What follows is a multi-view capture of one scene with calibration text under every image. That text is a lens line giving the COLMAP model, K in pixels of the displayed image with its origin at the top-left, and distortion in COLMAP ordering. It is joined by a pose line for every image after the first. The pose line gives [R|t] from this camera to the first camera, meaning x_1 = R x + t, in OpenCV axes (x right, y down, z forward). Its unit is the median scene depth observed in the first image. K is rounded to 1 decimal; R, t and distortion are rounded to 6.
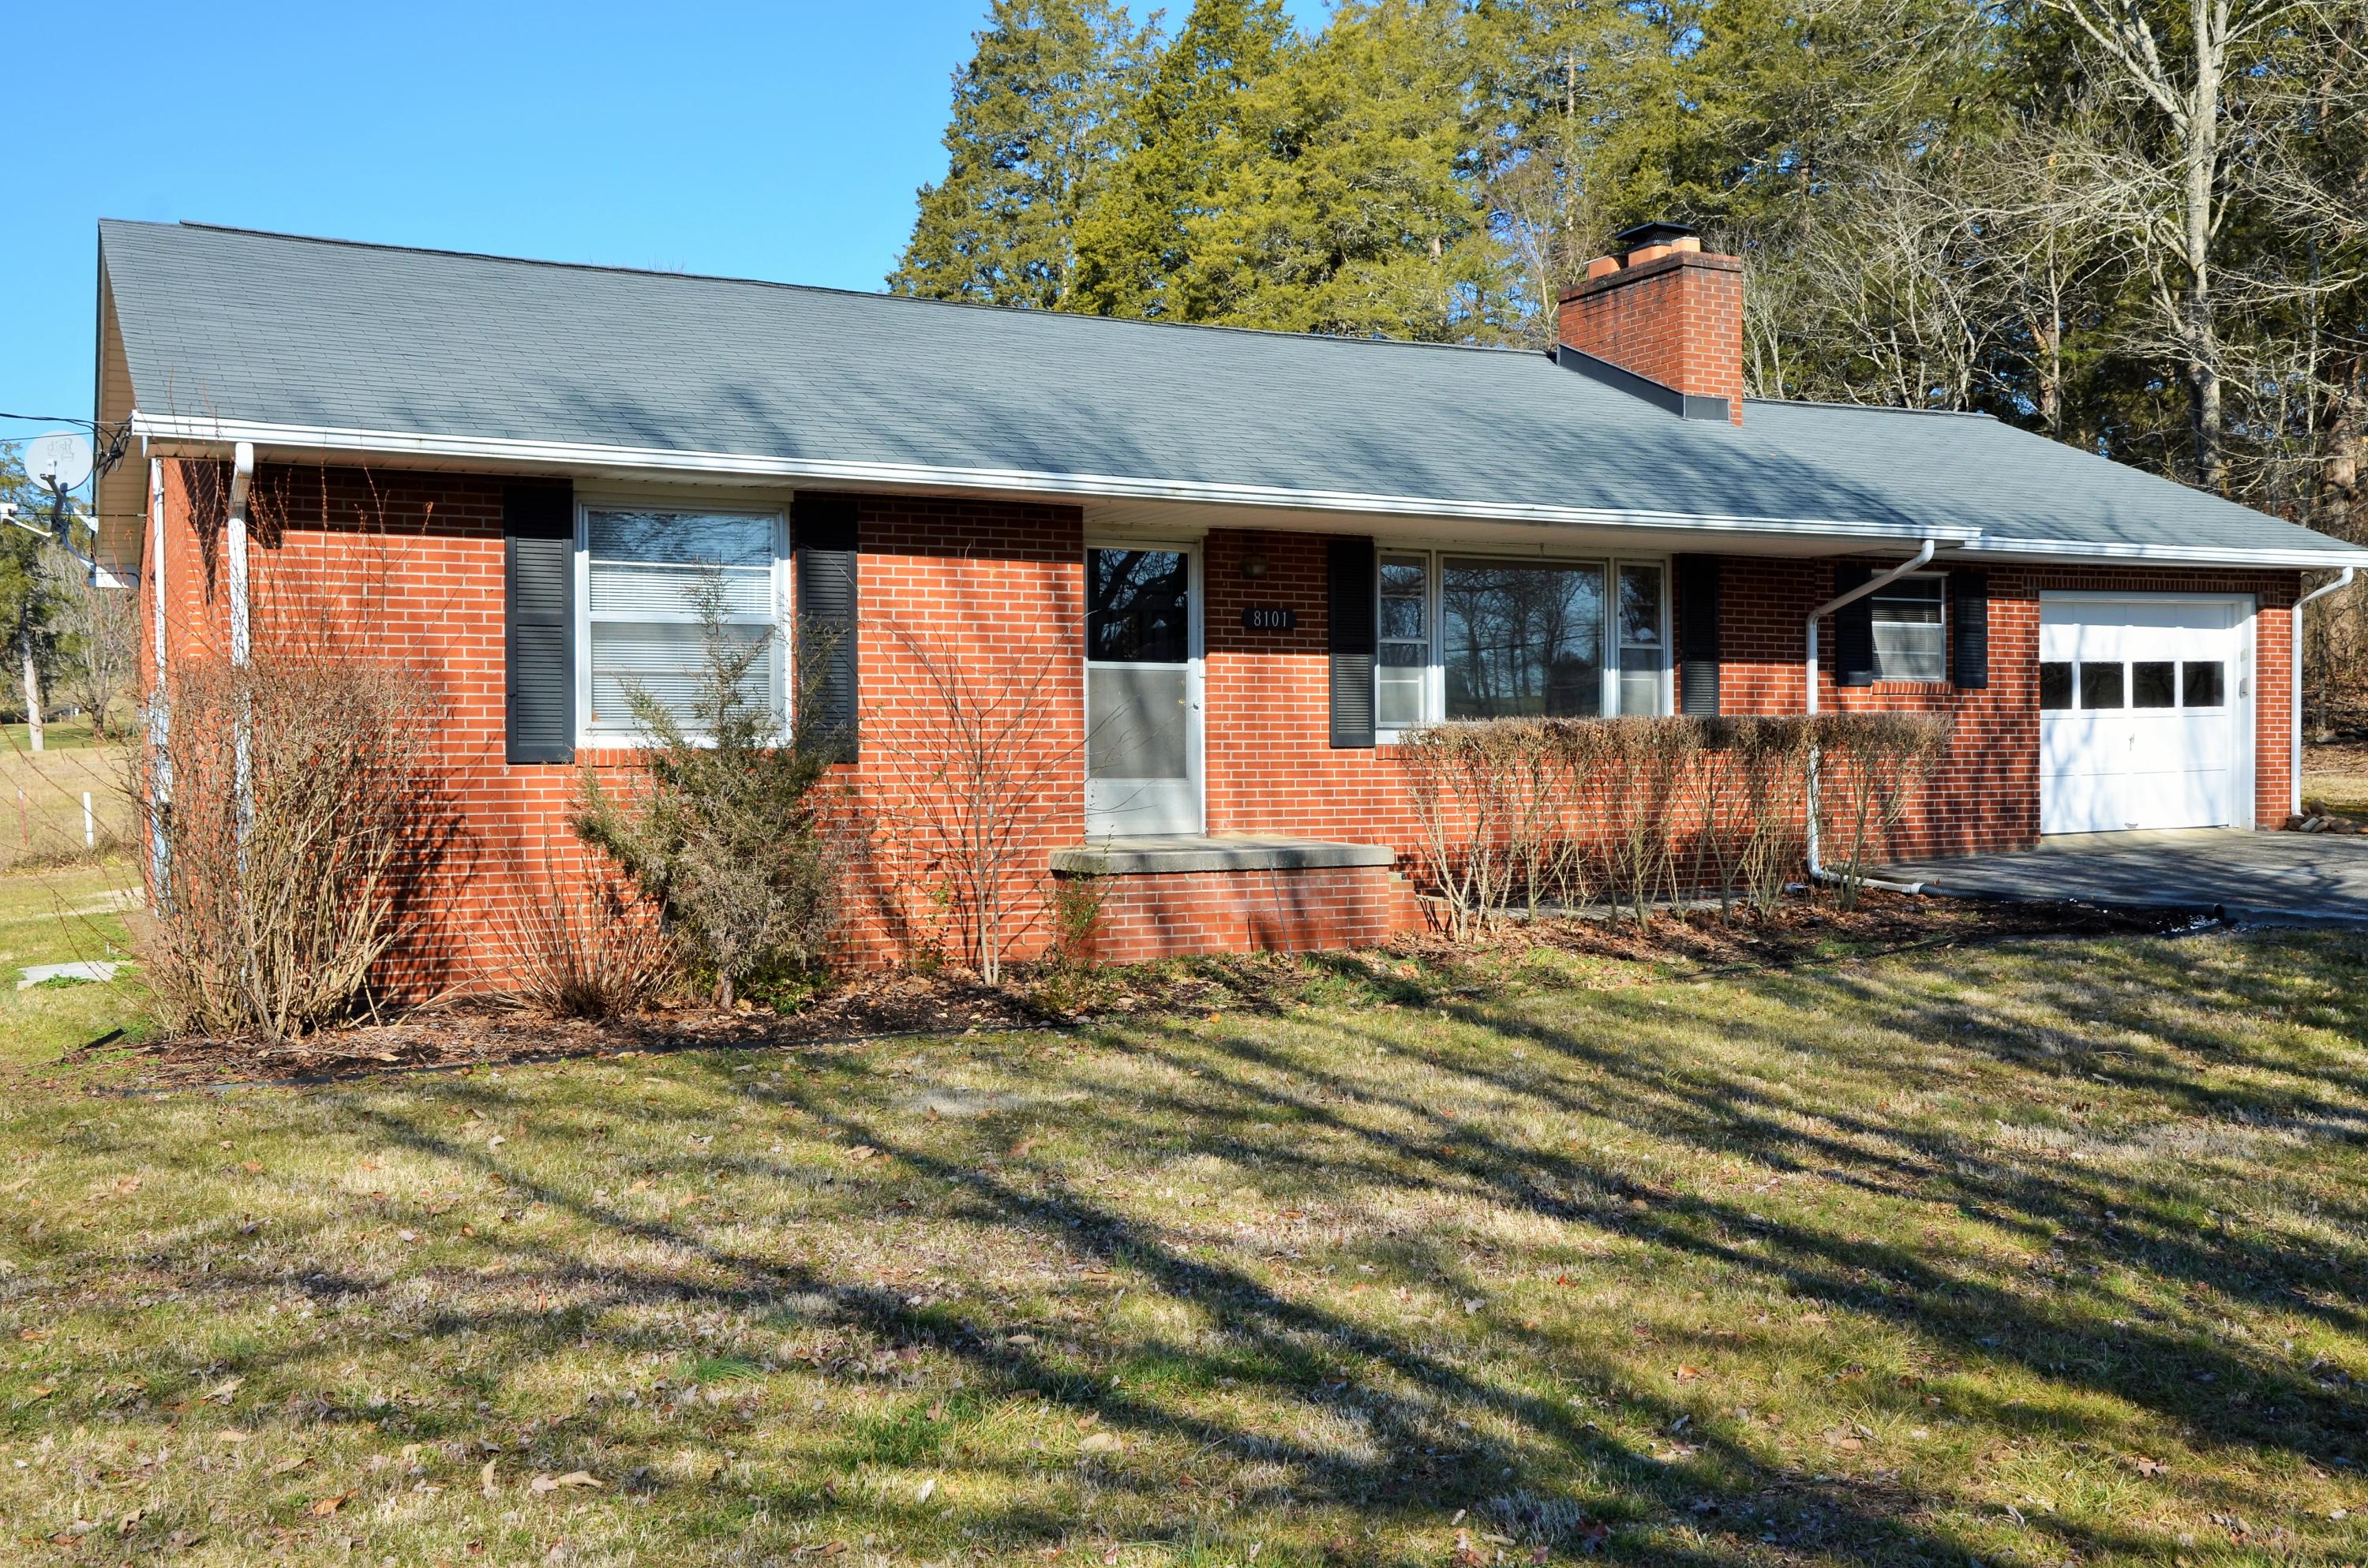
lens RADIAL K [[2323.1, 0, 1184.0], [0, 2323.1, 784.0], [0, 0, 1]] dist [-0.032151, 0.010676]
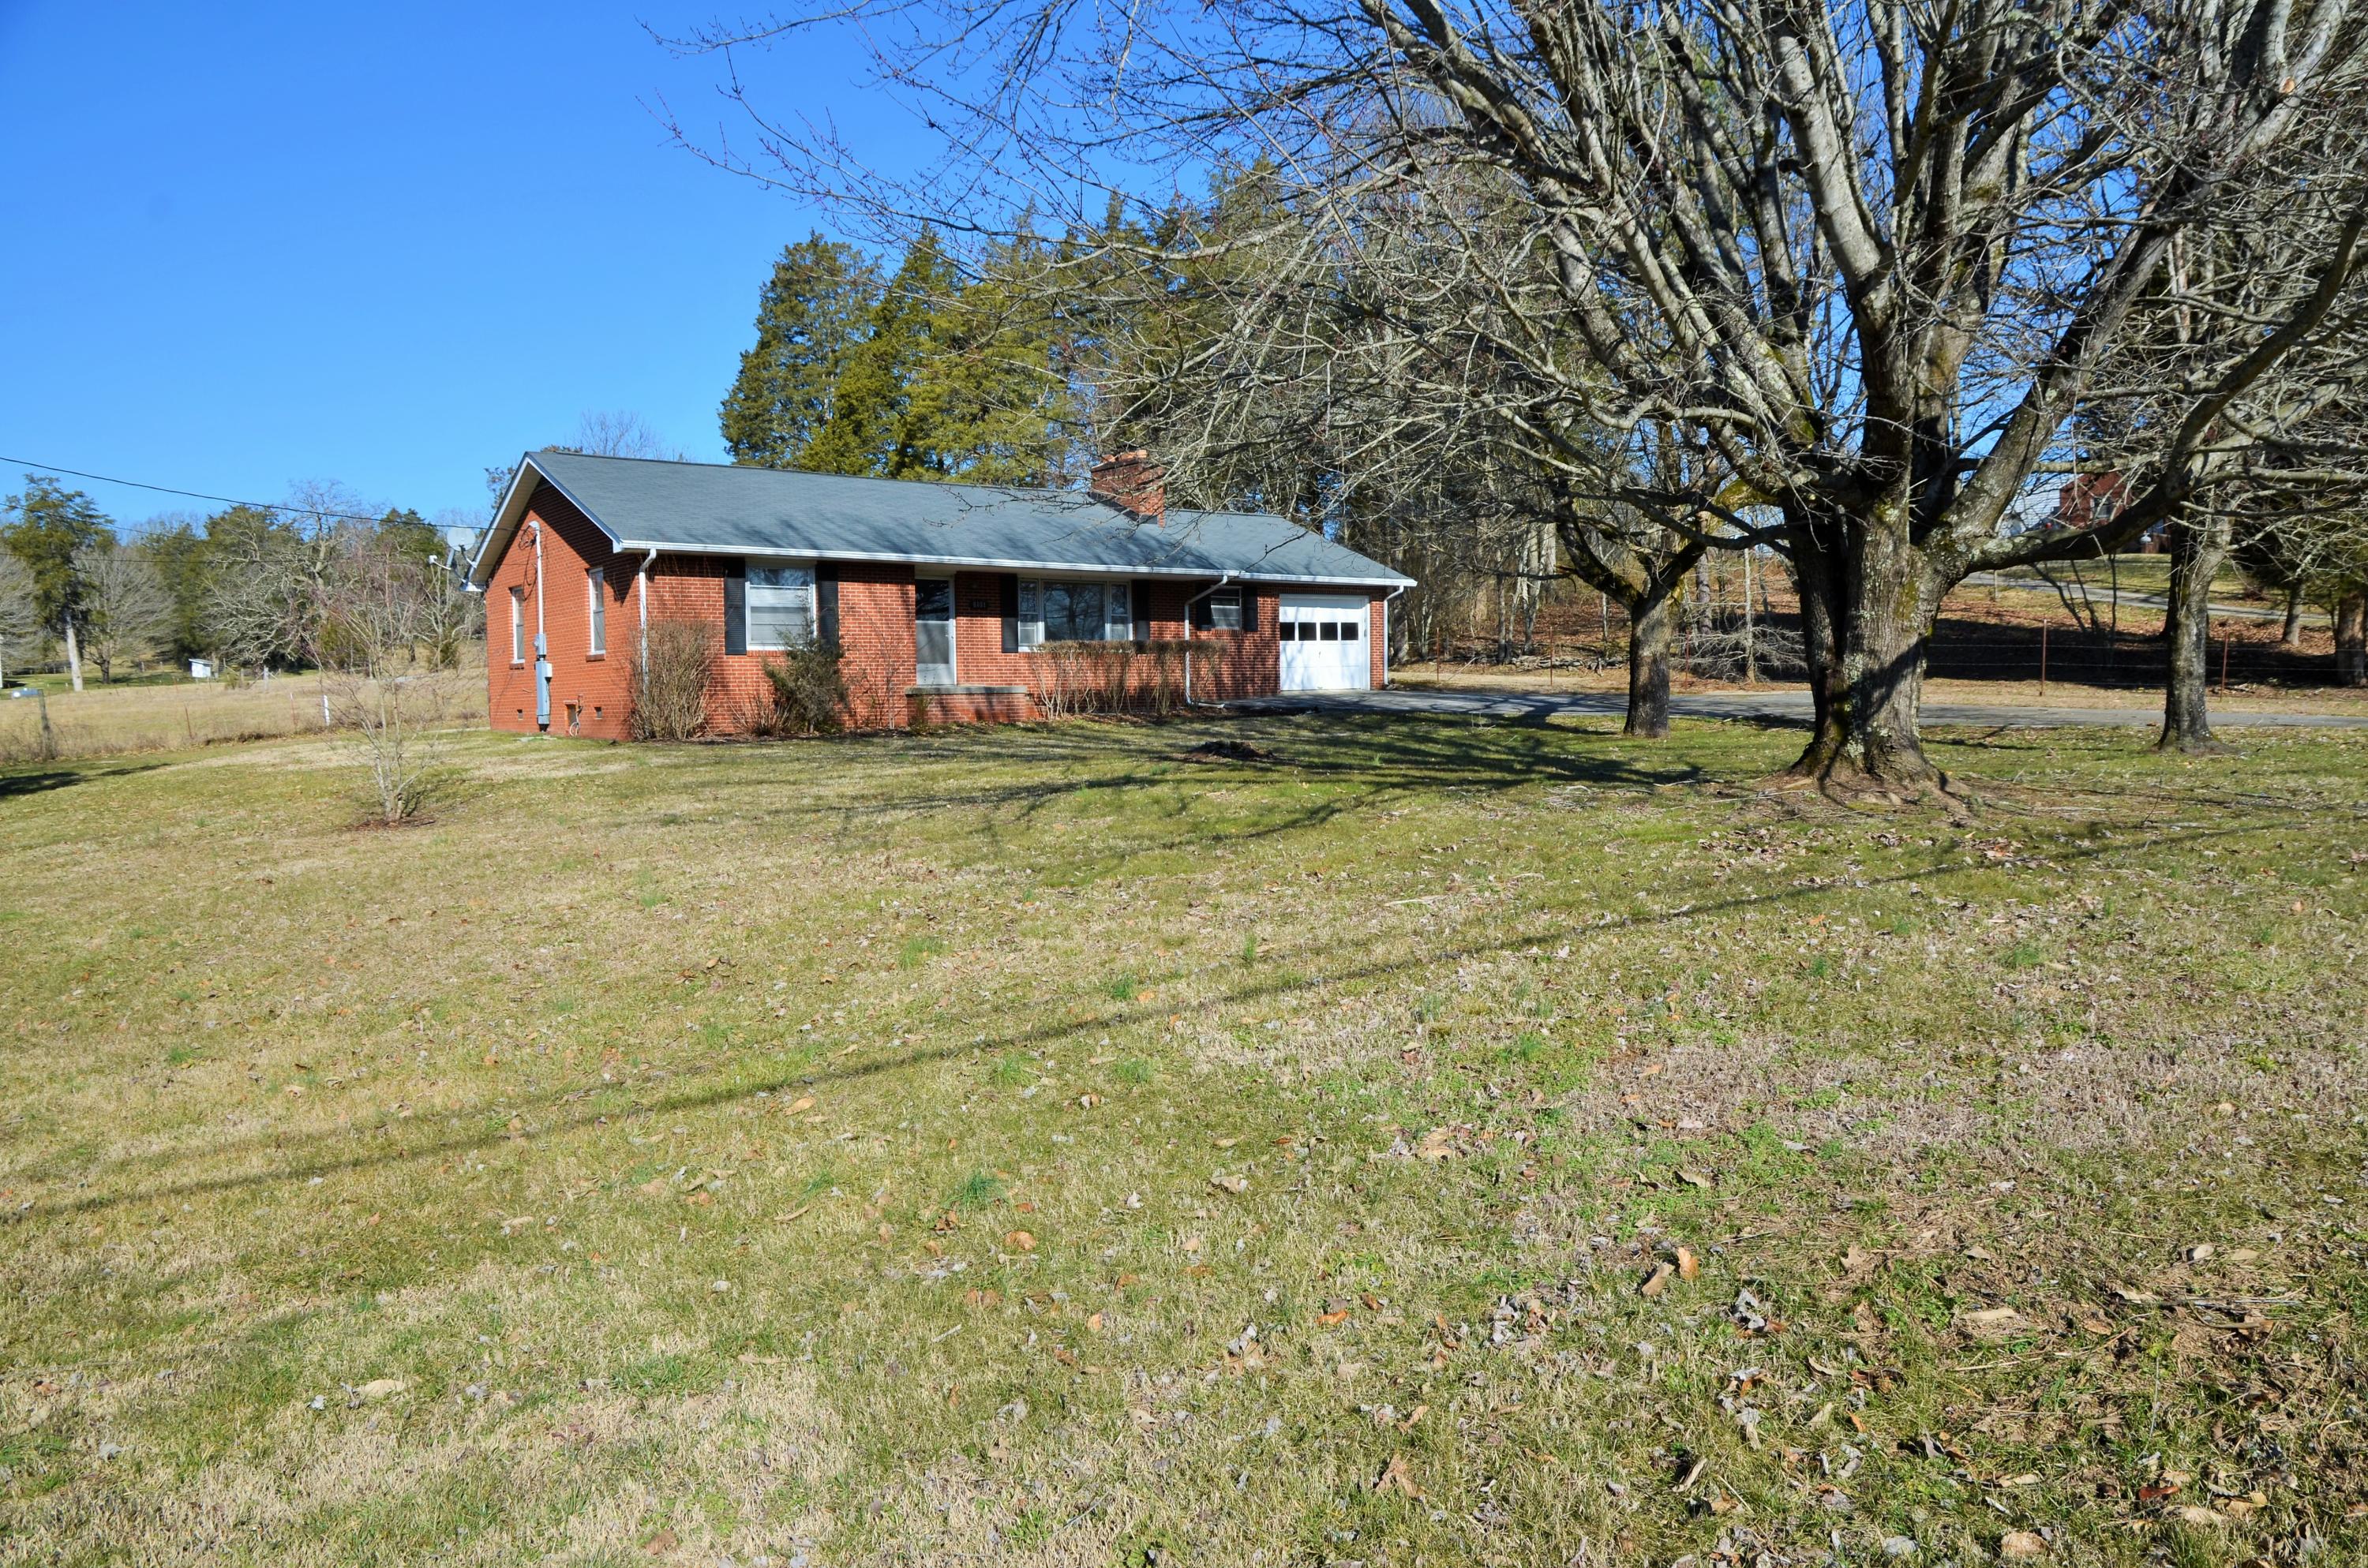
lens RADIAL K [[1619.5, 0, 1235.6], [0, 1619.5, 797.4], [0, 0, 1]] dist [-0.121989, 0.084028]
pose [[0.974406, -0.021012, 0.223810, -0.084678], [0.009321, 0.998542, 0.053166, 0.049298], [-0.224601, -0.049719, 0.973182, -0.799880]]
